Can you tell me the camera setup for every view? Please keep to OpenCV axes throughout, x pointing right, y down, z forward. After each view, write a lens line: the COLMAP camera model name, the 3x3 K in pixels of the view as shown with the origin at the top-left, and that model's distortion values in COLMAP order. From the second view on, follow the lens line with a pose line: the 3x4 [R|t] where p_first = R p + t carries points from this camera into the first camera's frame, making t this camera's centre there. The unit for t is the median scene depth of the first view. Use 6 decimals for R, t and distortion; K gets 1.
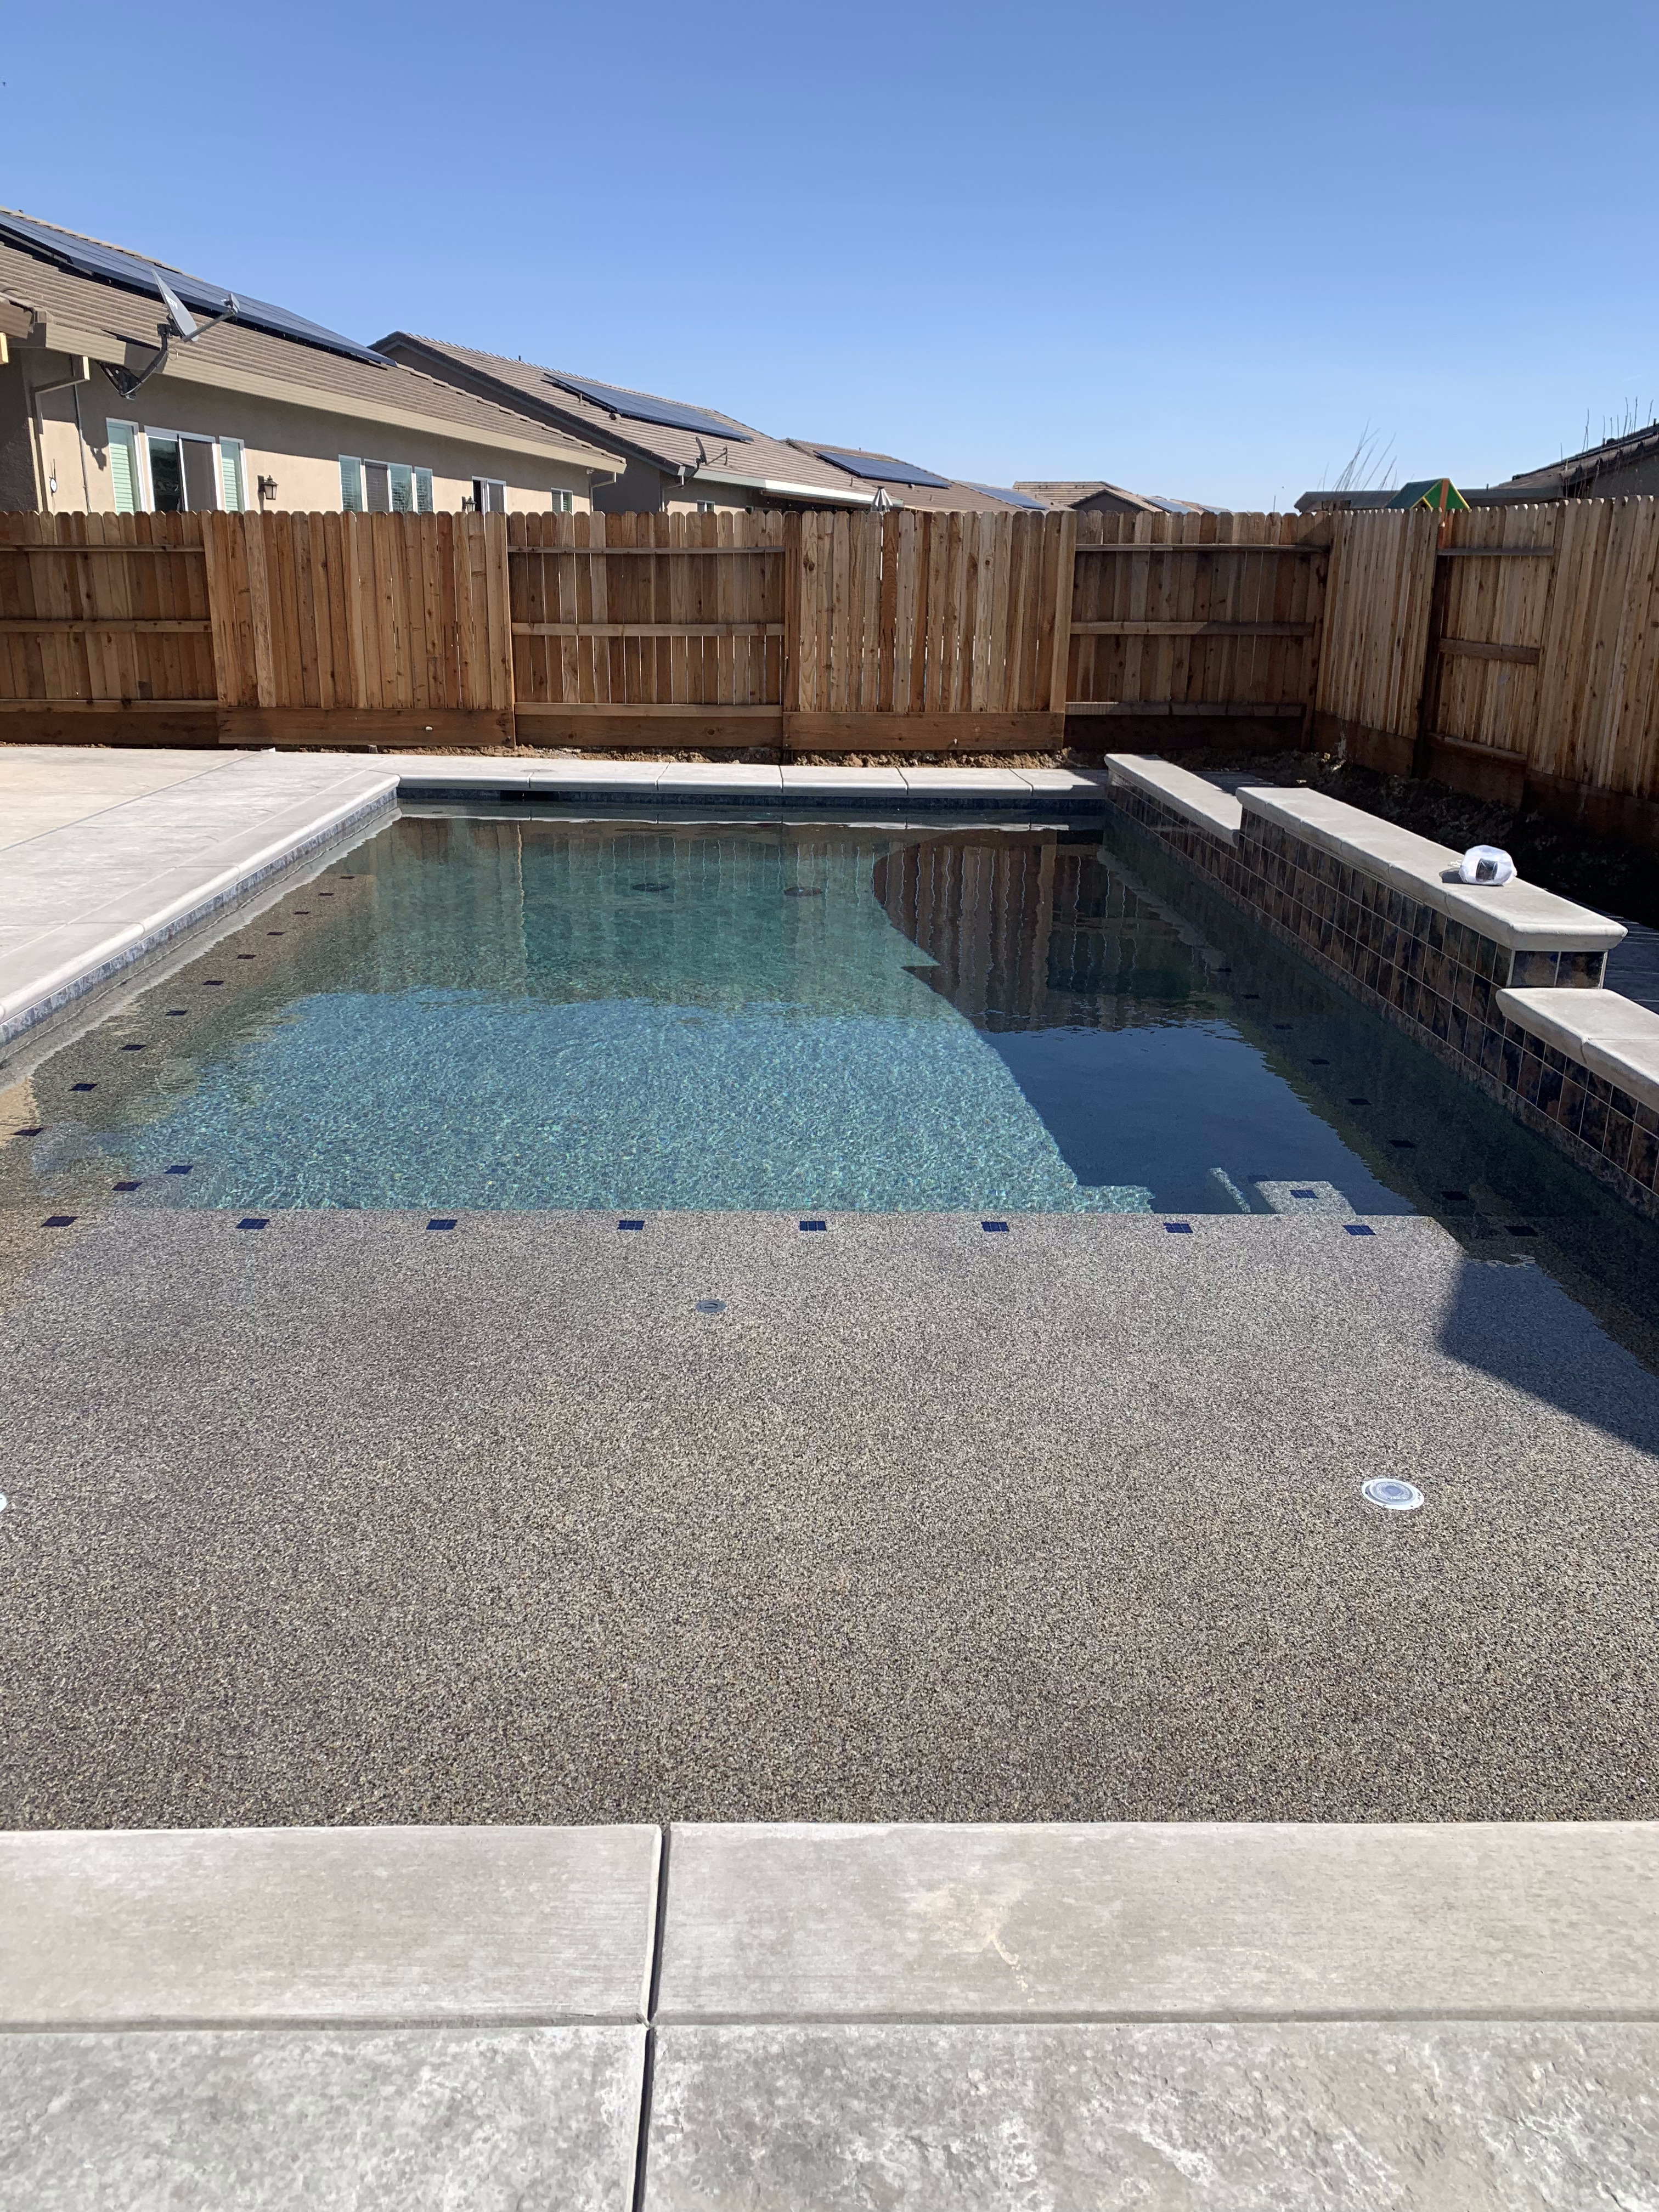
lens RADIAL K [[1701.4, 0, 814.0], [0, 1701.4, 1098.6], [0, 0, 1]] dist [0.038401, -0.064840]
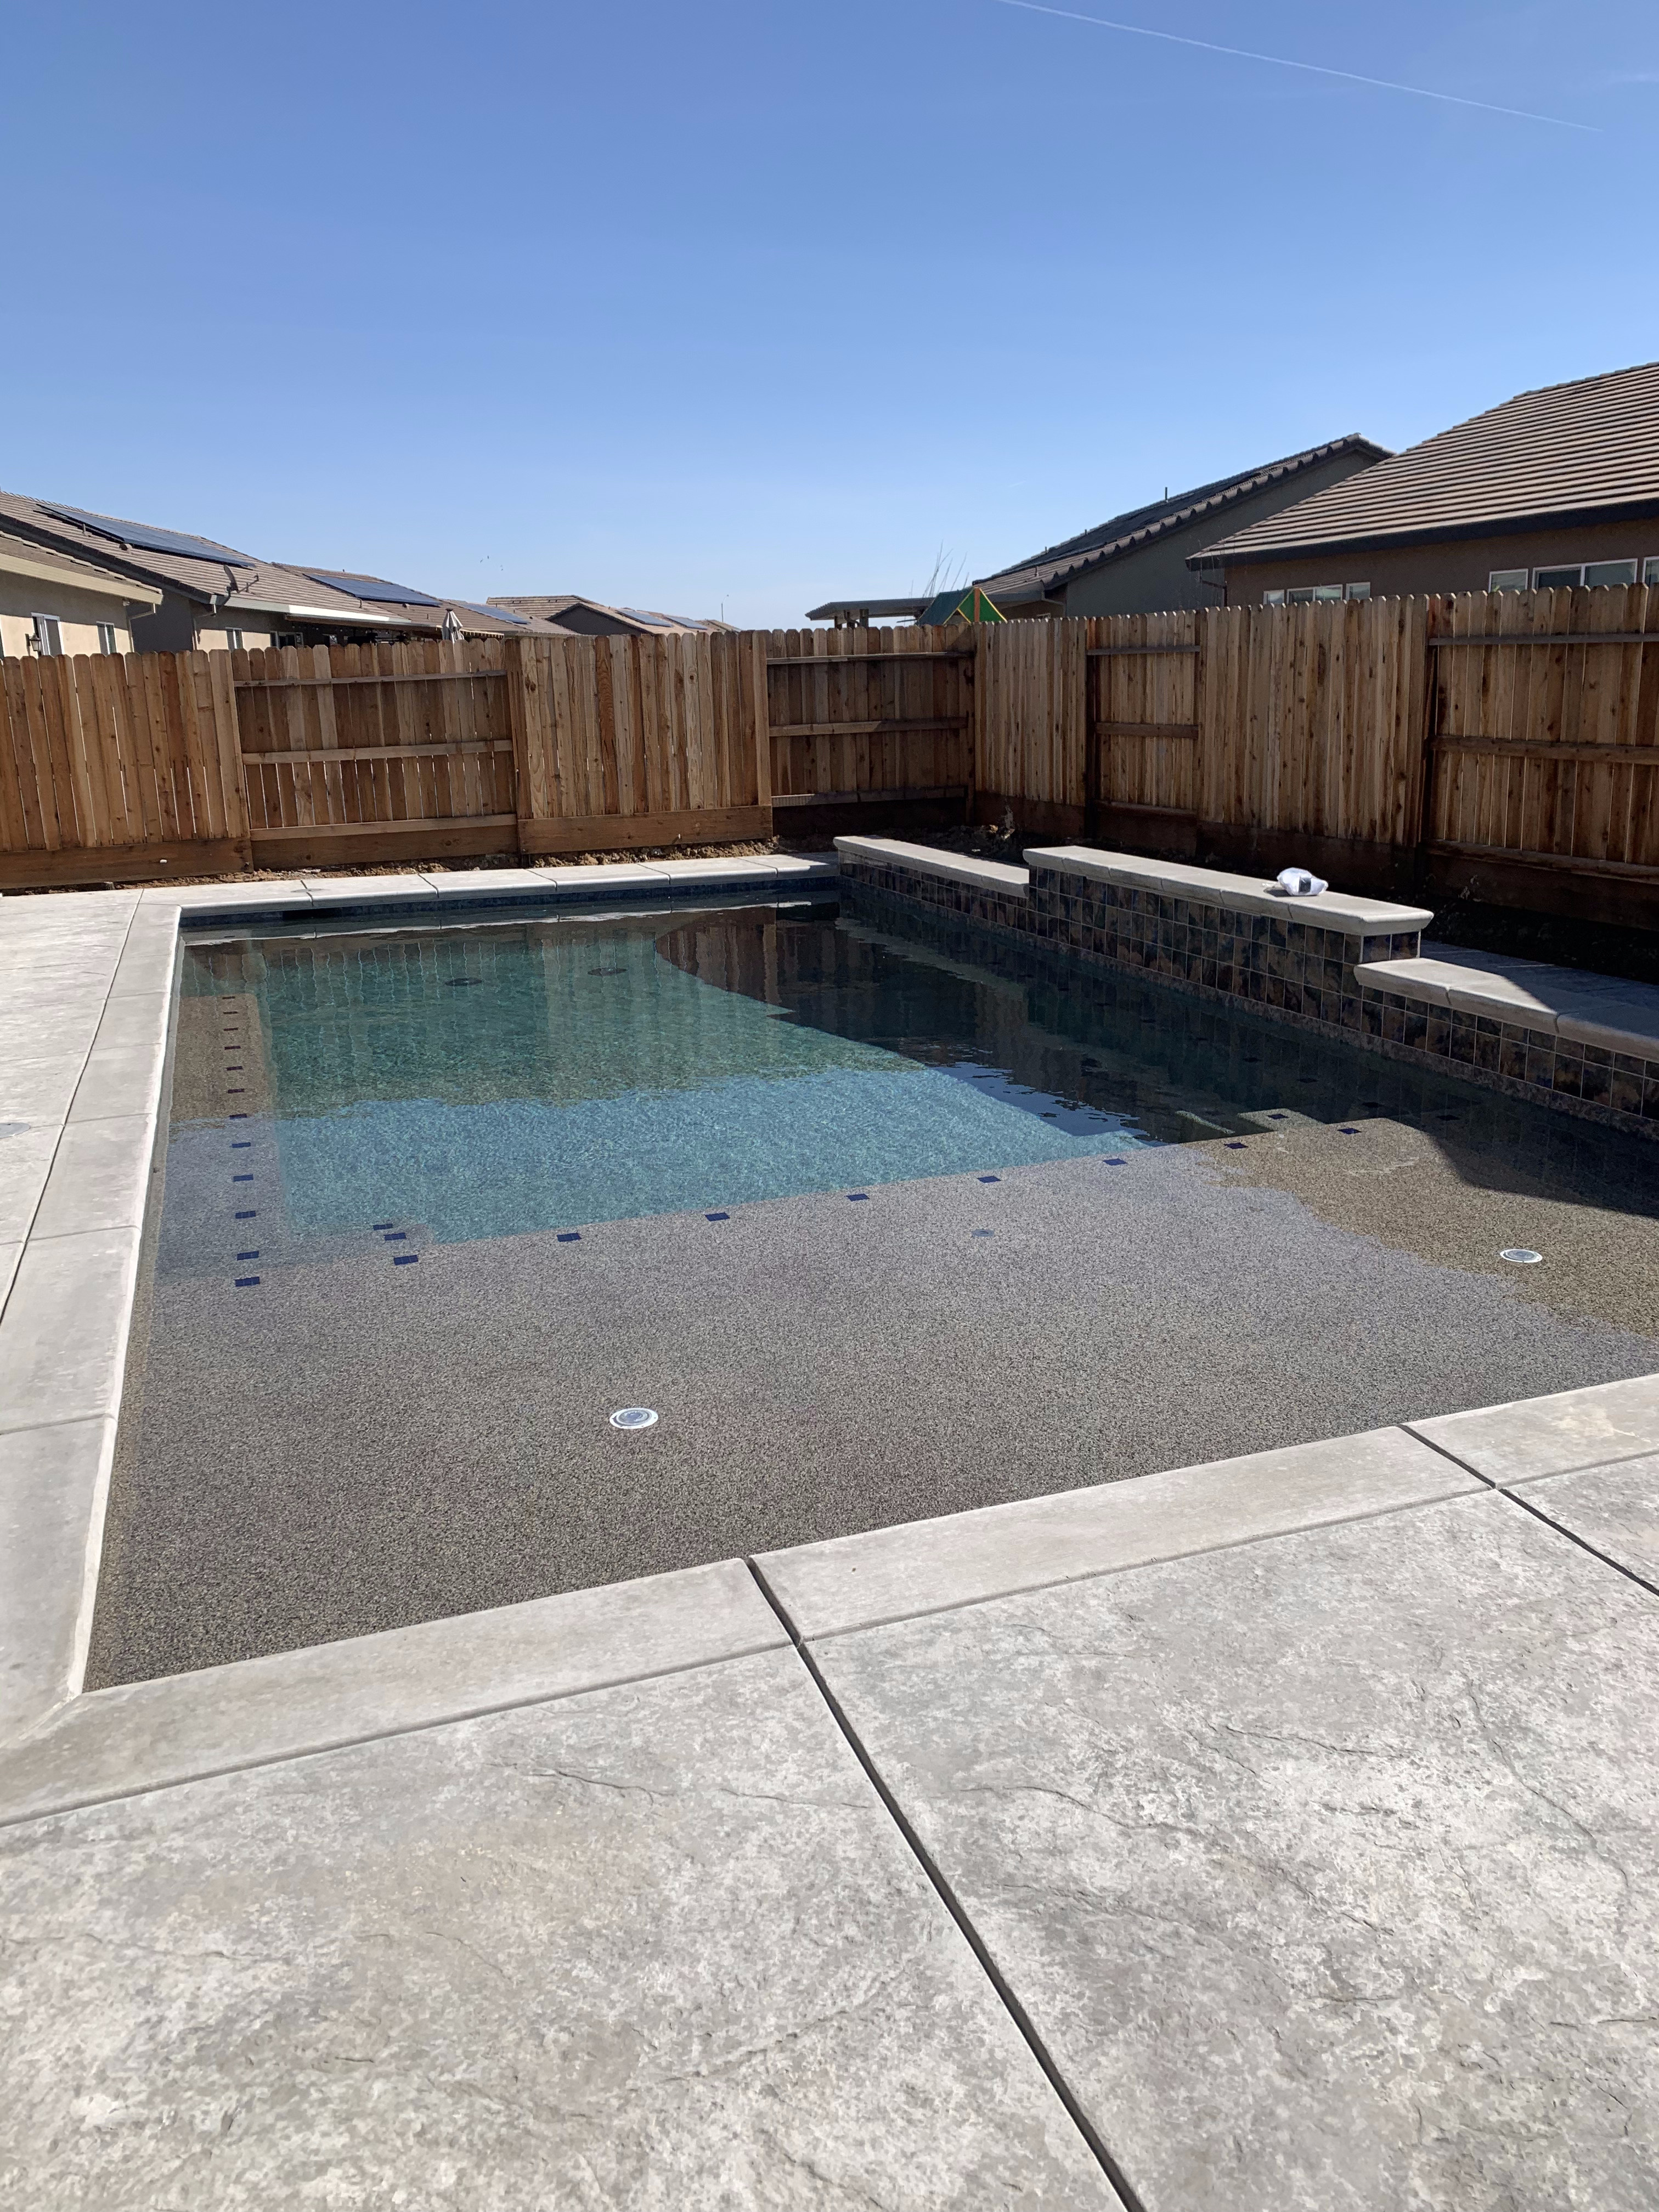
lens RADIAL K [[1701.4, 0, 812.4], [0, 1701.4, 1124.6], [0, 0, 1]] dist [0.038401, -0.064840]
pose [[0.949992, -0.119459, 0.288521, -0.183108], [0.132537, 0.990833, -0.026151, 0.017386], [-0.282752, 0.063083, 0.957117, -0.077408]]
